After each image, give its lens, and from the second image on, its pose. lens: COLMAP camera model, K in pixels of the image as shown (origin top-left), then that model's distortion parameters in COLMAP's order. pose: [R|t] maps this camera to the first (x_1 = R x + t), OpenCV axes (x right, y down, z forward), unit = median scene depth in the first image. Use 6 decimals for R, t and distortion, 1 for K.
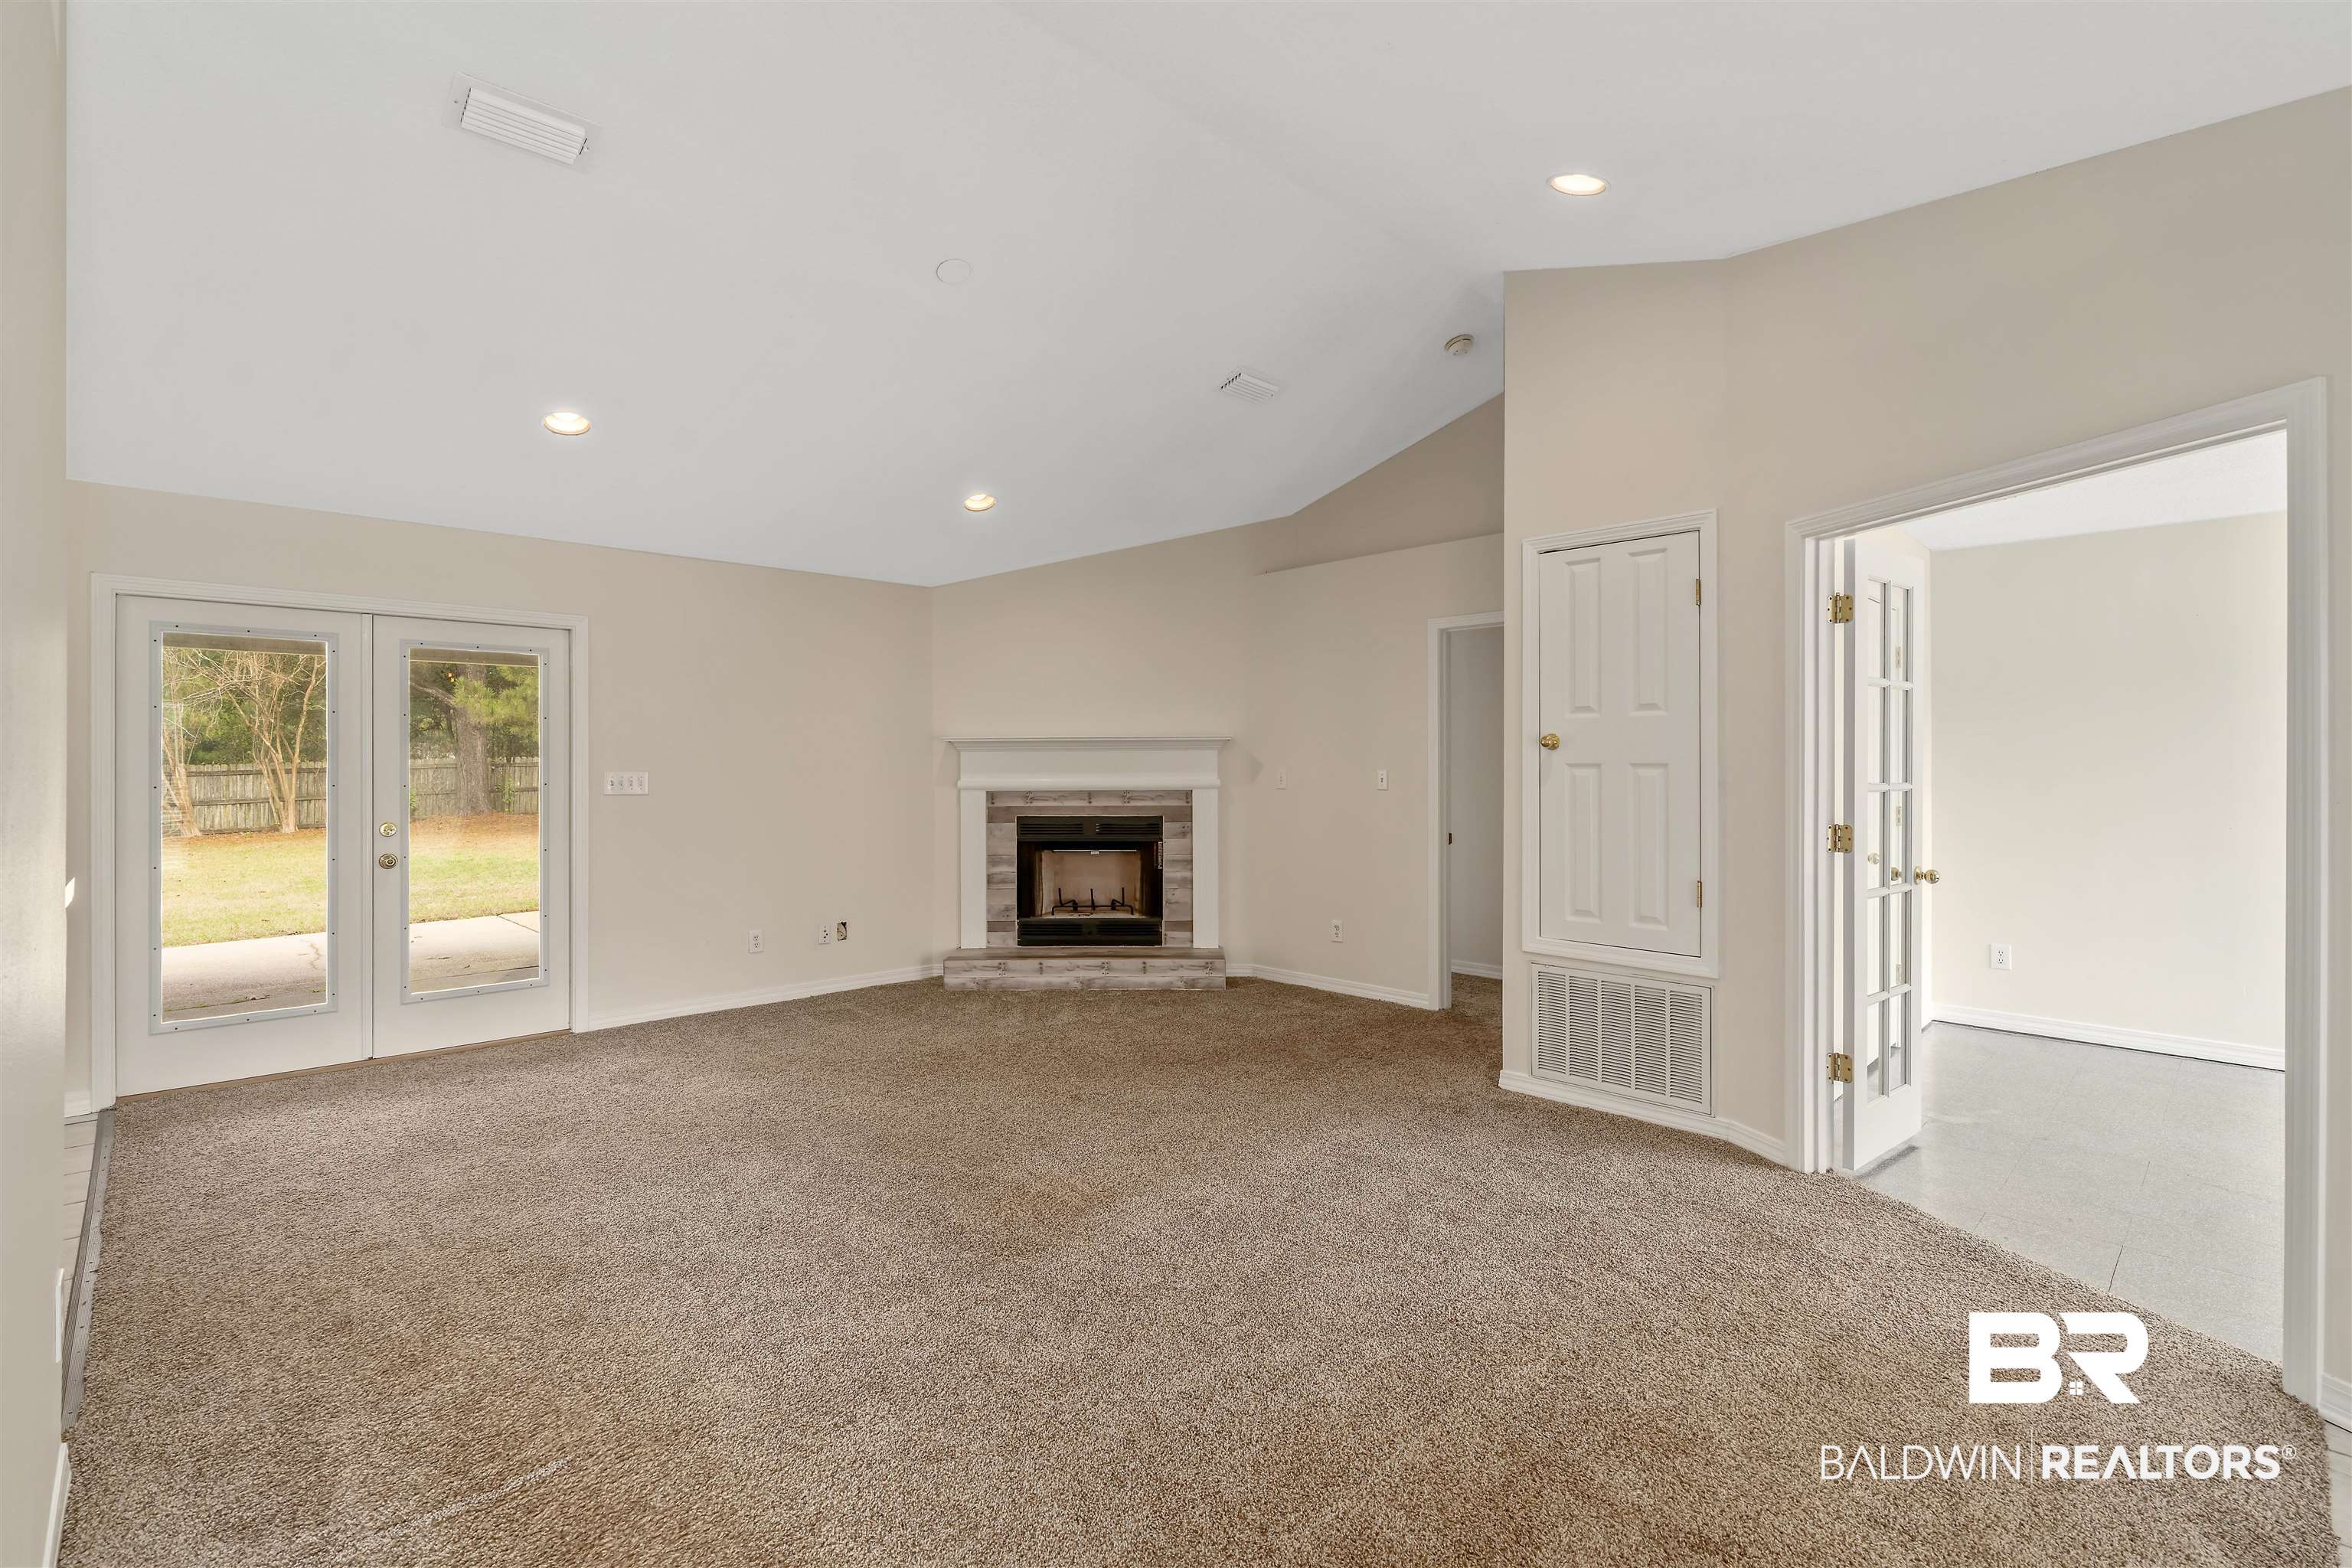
lens RADIAL K [[1062.9, 0, 1164.4], [0, 1062.9, 771.2], [0, 0, 1]] dist [0.003456, 0.000158]
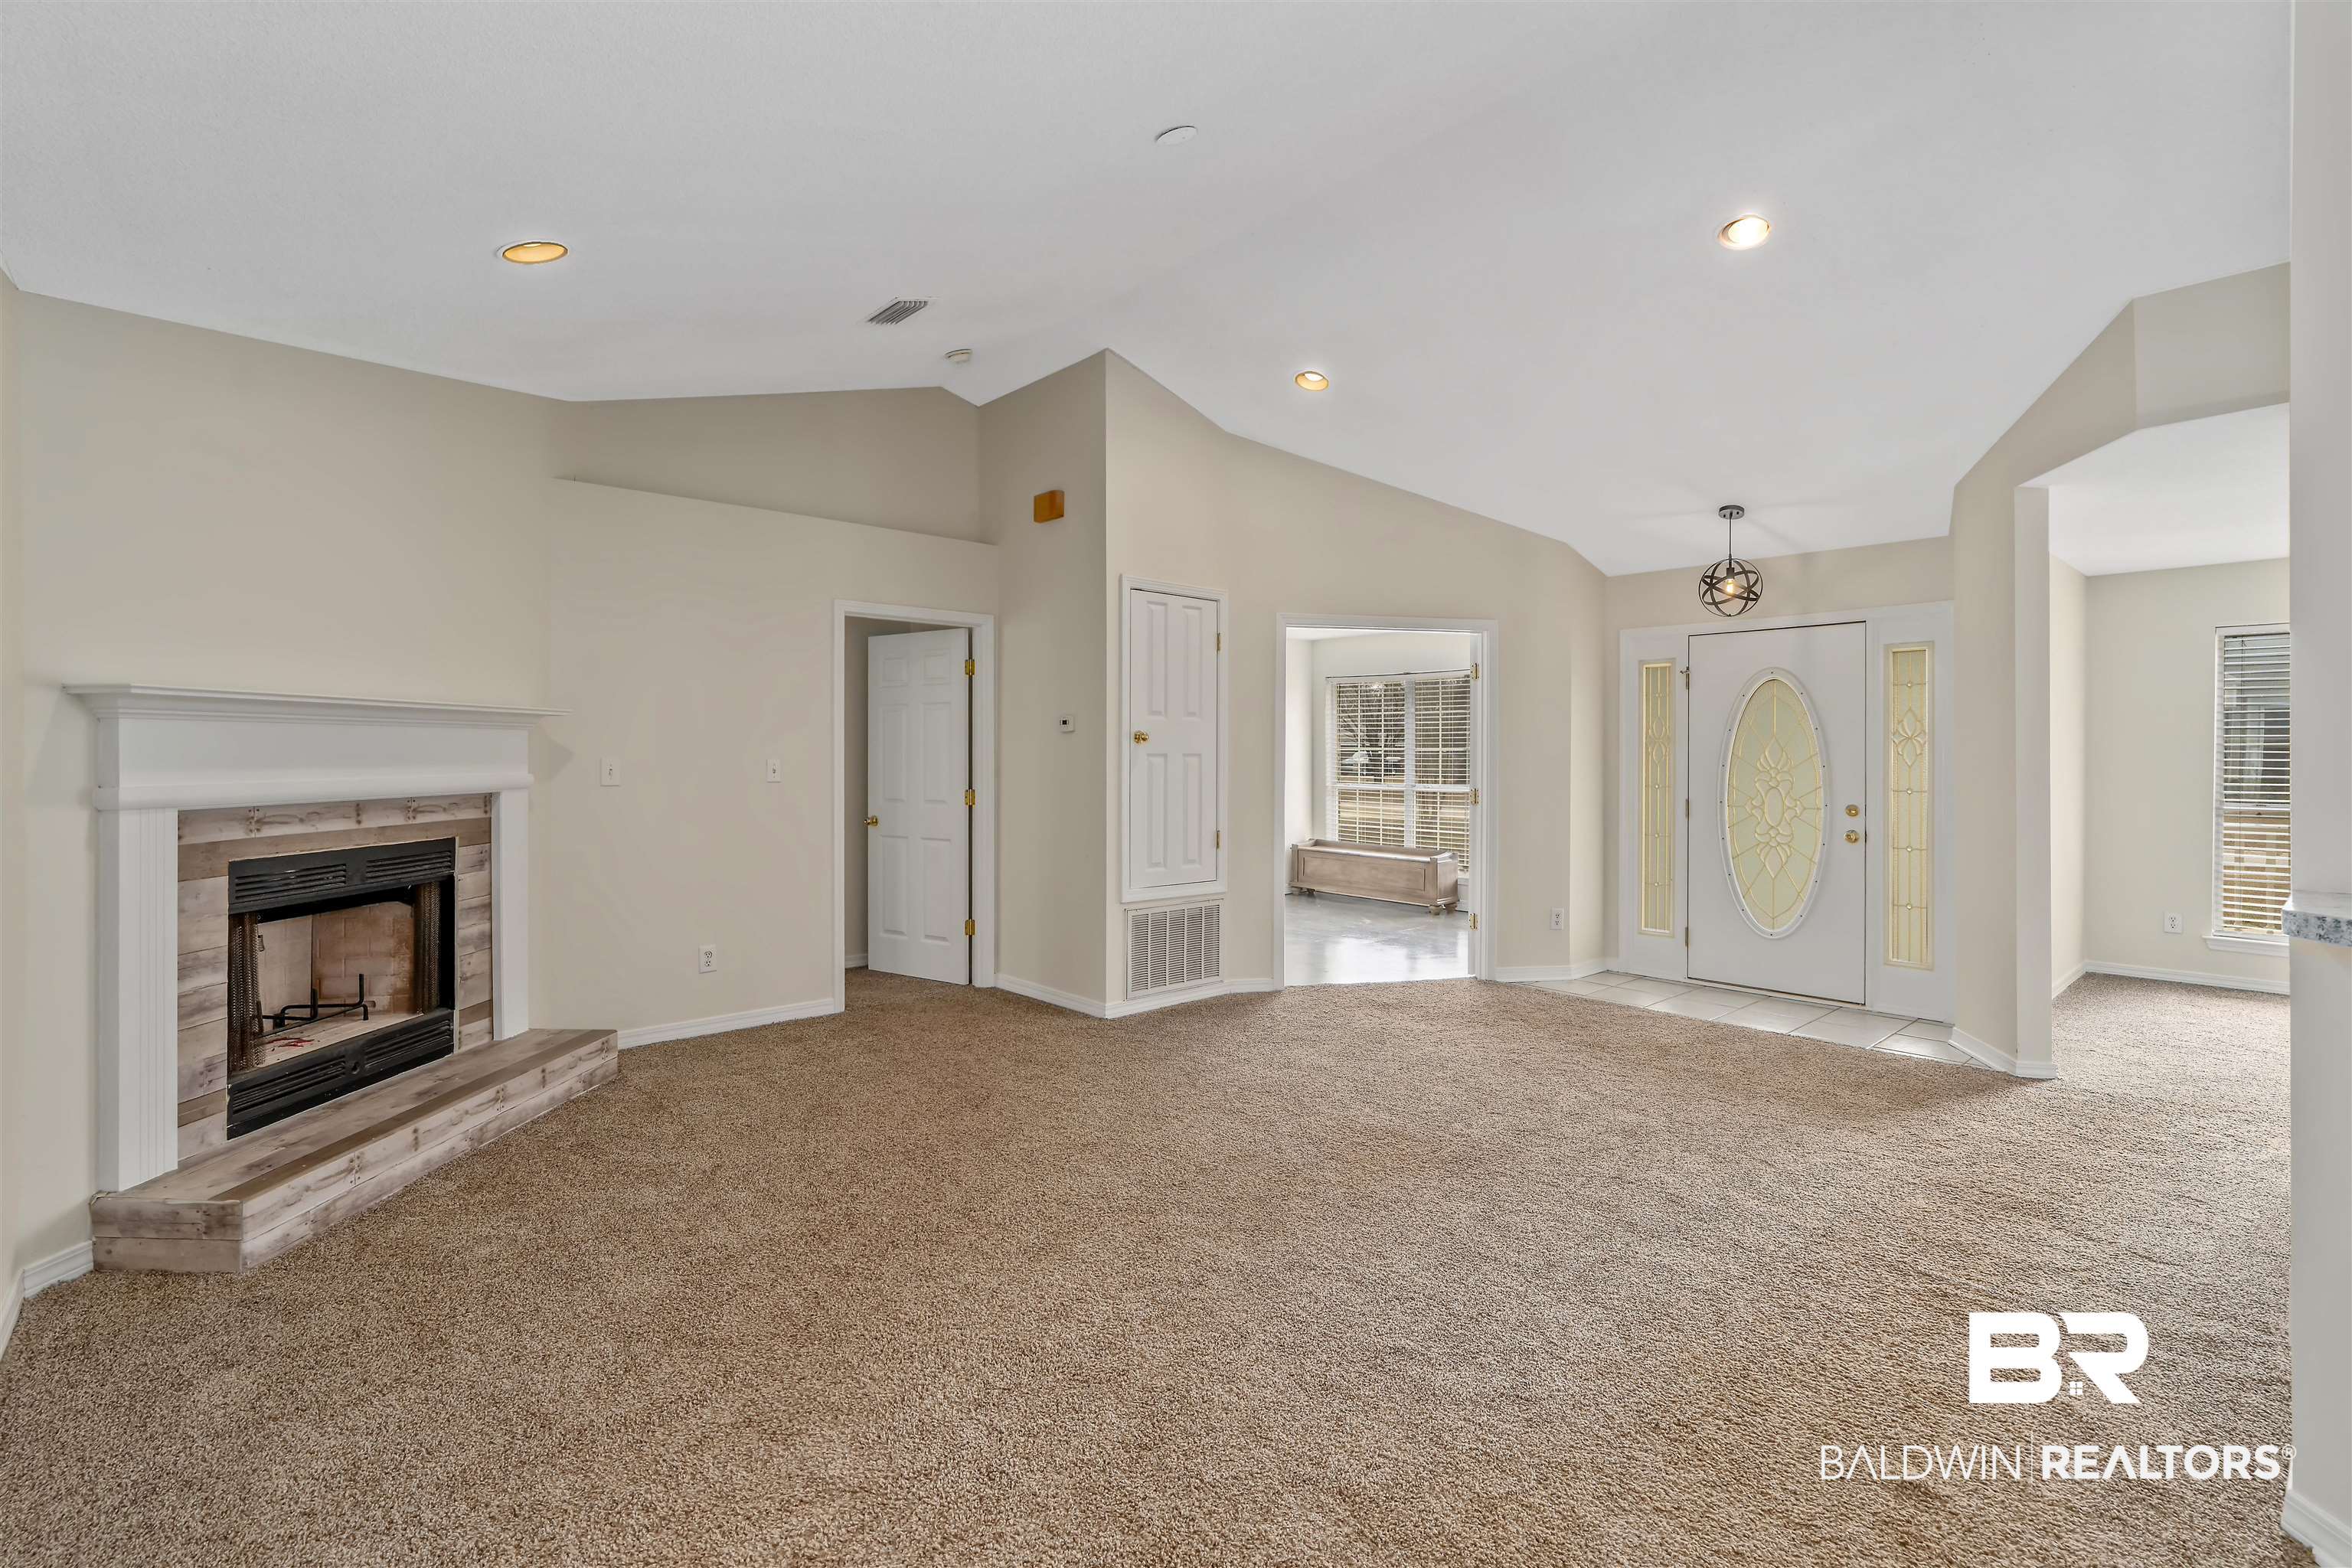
lens RADIAL K [[1062.9, 0, 1169.6], [0, 1062.9, 761.6], [0, 0, 1]] dist [0.003456, 0.000158]
pose [[0.050699, -0.004012, 0.998706, -0.584881], [0.003835, 0.999985, 0.003822, -0.001347], [-0.998707, 0.003636, 0.050713, 0.565829]]
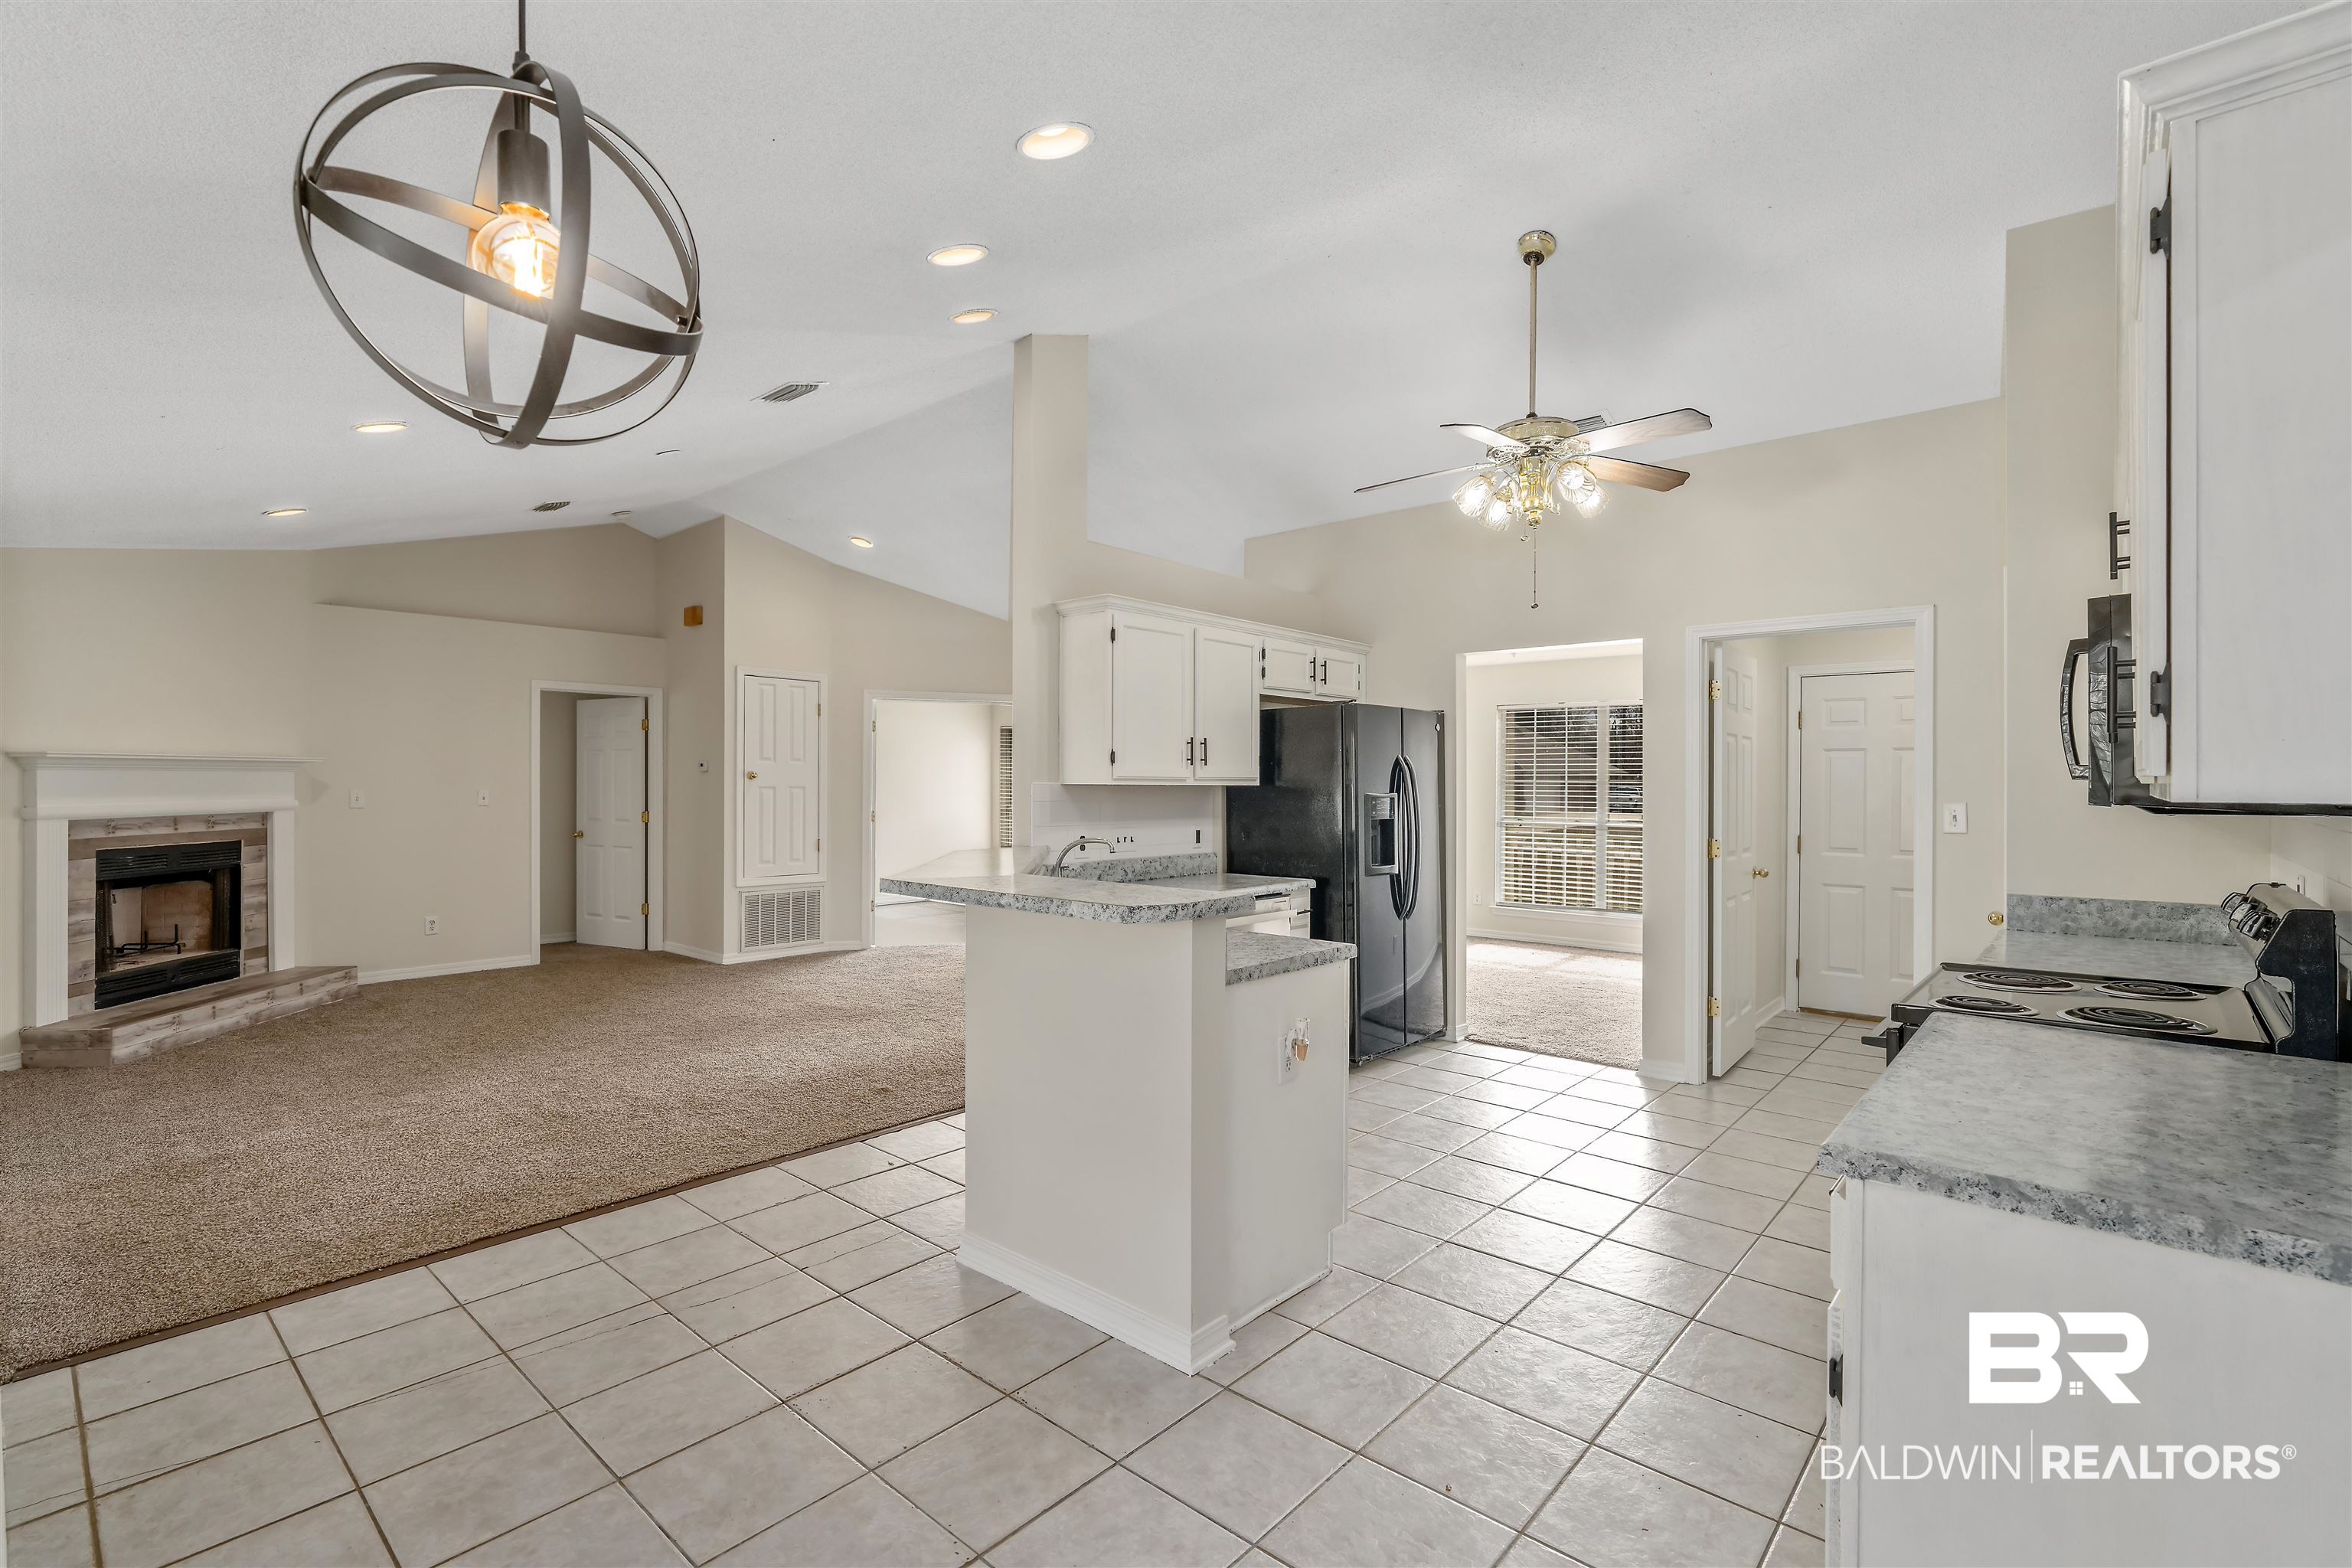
lens RADIAL K [[1062.9, 0, 1172.0], [0, 1062.9, 790.3], [0, 0, 1]] dist [0.003456, 0.000158]
pose [[-0.066082, -0.006045, 0.997796, -1.009164], [0.000925, 0.999981, 0.006119, -0.007487], [-0.997814, 0.001328, -0.066075, 0.233006]]
